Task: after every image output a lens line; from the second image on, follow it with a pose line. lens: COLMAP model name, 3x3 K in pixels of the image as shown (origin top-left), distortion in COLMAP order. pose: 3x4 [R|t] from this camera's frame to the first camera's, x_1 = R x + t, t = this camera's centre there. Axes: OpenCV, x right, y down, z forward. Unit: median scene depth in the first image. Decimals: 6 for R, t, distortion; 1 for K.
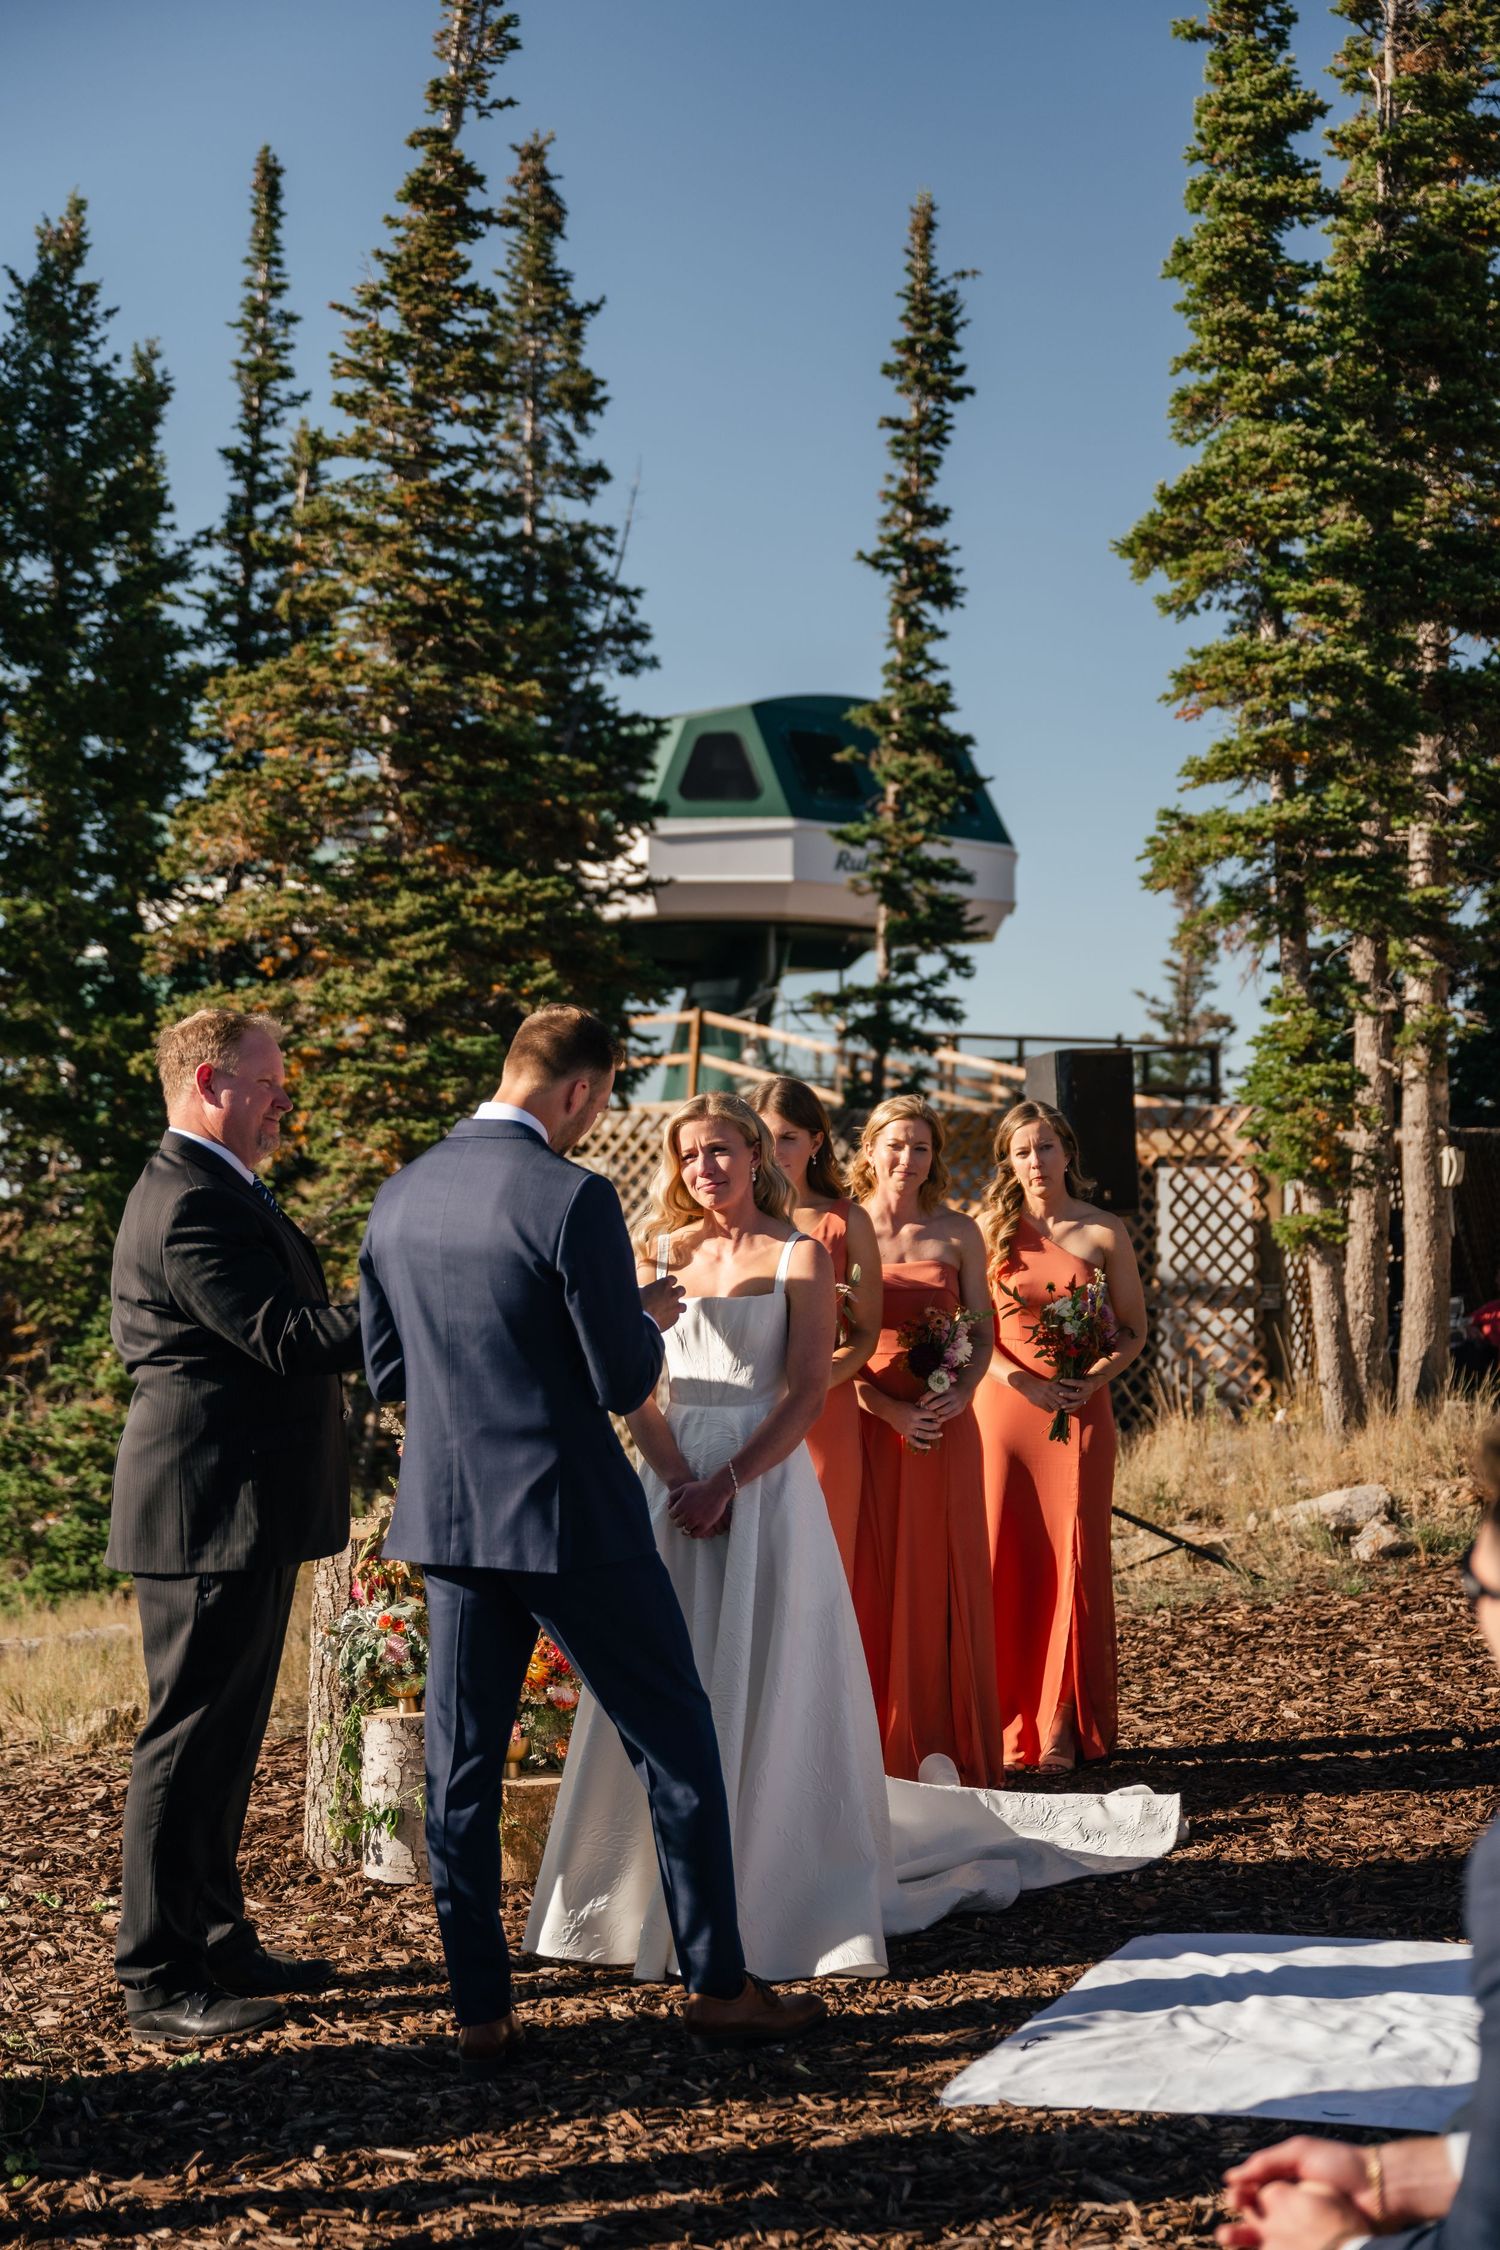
lens RADIAL K [[3119.2, 0, 748.7], [0, 3119.2, 1121.5], [0, 0, 1]] dist [0.002796, 0.000000]
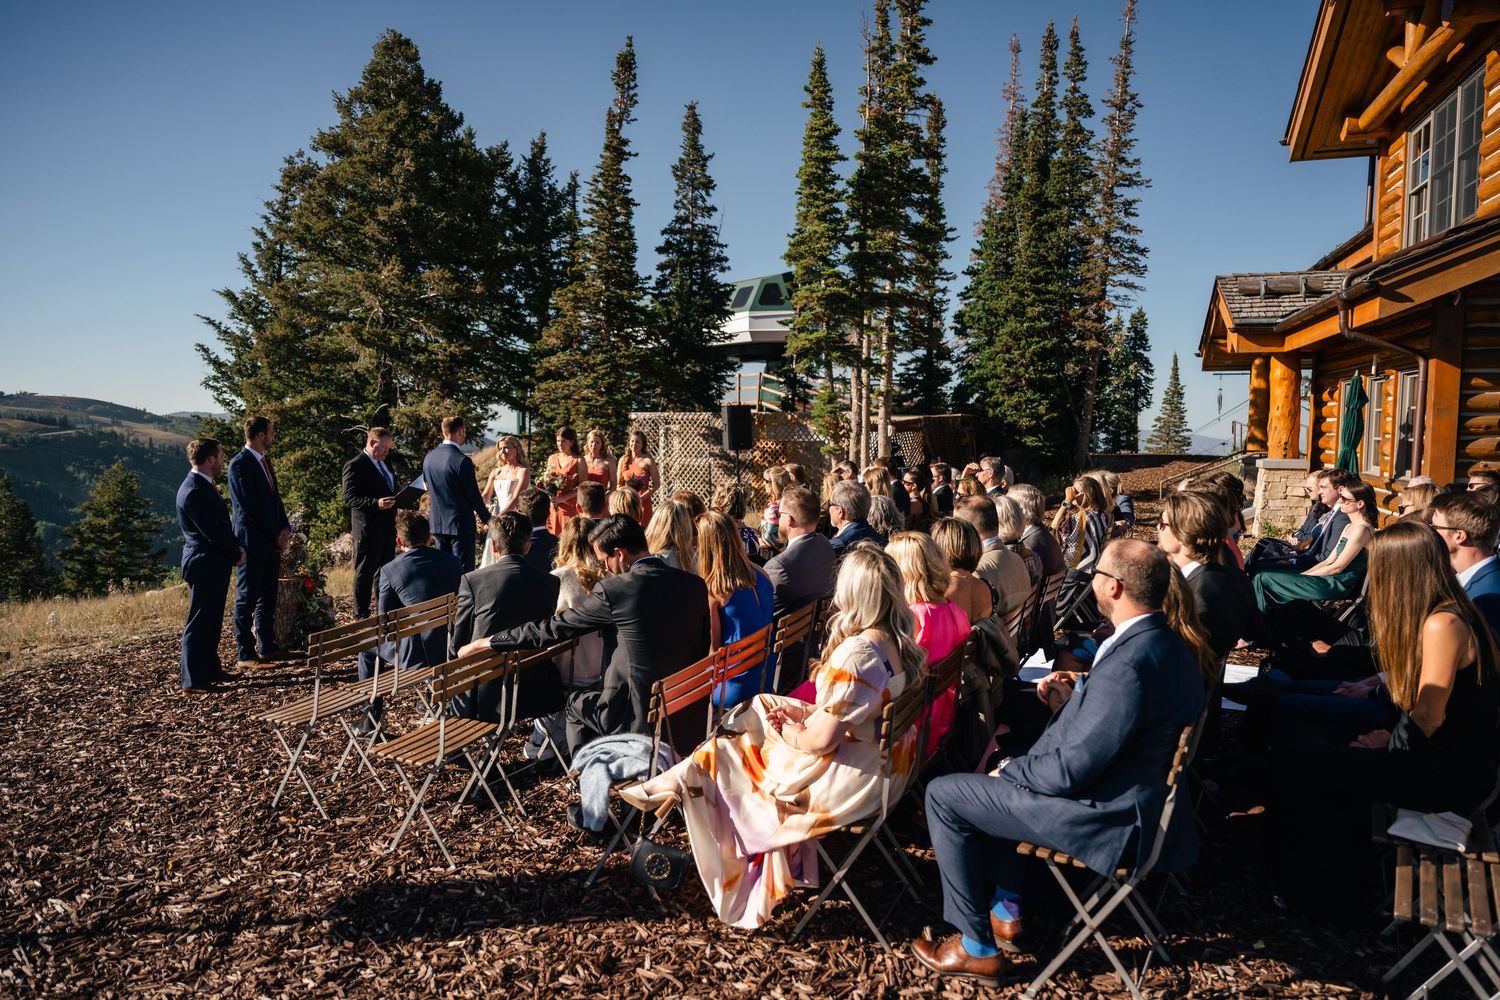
lens RADIAL K [[1036.5, 0, 752.7], [0, 1036.5, 504.4], [0, 0, 1]] dist [-0.004003, -0.004360]
pose [[0.996190, 0.005188, -0.087060, 0.156484], [0.003685, 0.994834, 0.101450, -0.020134], [0.087136, -0.101384, 0.991024, -0.166864]]
